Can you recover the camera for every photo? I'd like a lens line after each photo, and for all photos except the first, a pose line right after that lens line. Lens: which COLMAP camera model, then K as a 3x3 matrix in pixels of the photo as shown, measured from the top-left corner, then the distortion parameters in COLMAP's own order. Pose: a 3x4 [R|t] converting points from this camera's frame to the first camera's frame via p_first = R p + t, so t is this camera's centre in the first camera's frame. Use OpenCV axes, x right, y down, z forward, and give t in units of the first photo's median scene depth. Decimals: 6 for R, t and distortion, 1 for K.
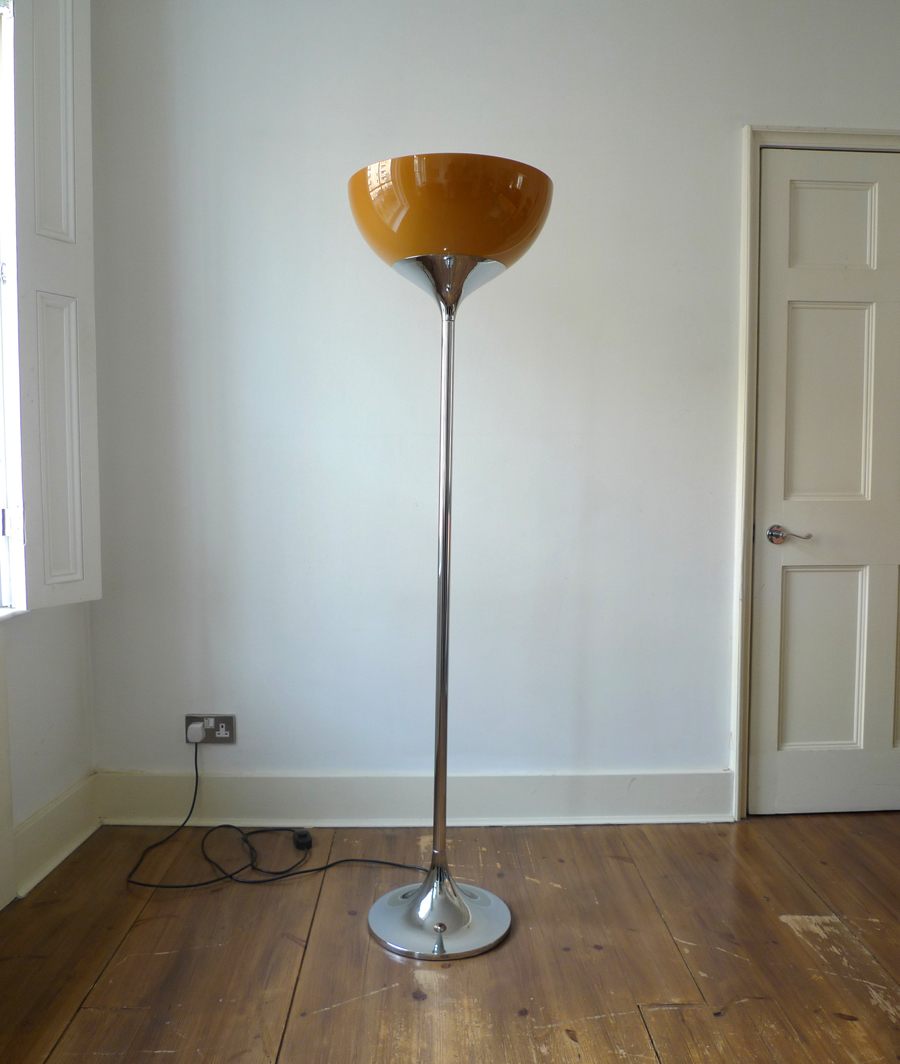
lens RADIAL K [[777.0, 0, 447.3], [0, 777.0, 537.2], [0, 0, 1]] dist [-0.009237, -0.008597]
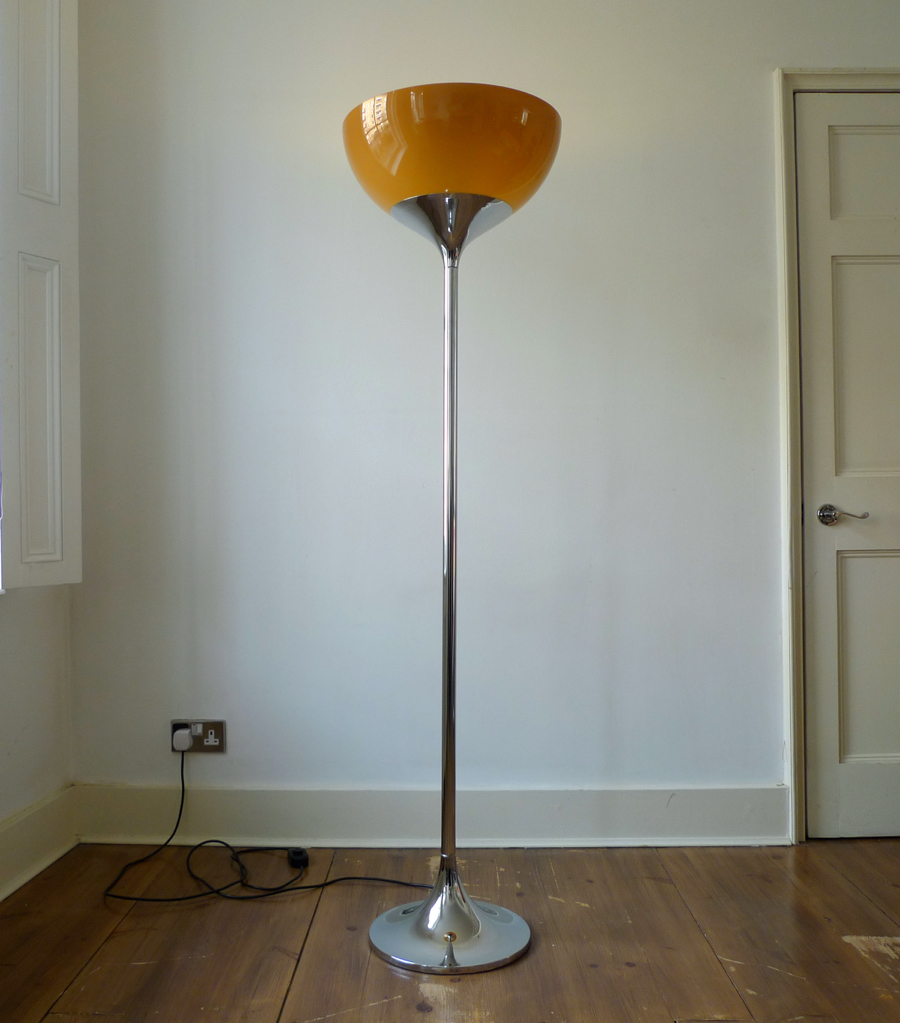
lens RADIAL K [[872.7, 0, 429.7], [0, 872.7, 535.7], [0, 0, 1]] dist [-0.002606, -0.017917]
pose [[0.998727, -0.012509, -0.048875, 0.021011], [0.009470, 0.998036, -0.061927, 0.096785], [0.049554, 0.061385, 0.996883, -0.019865]]
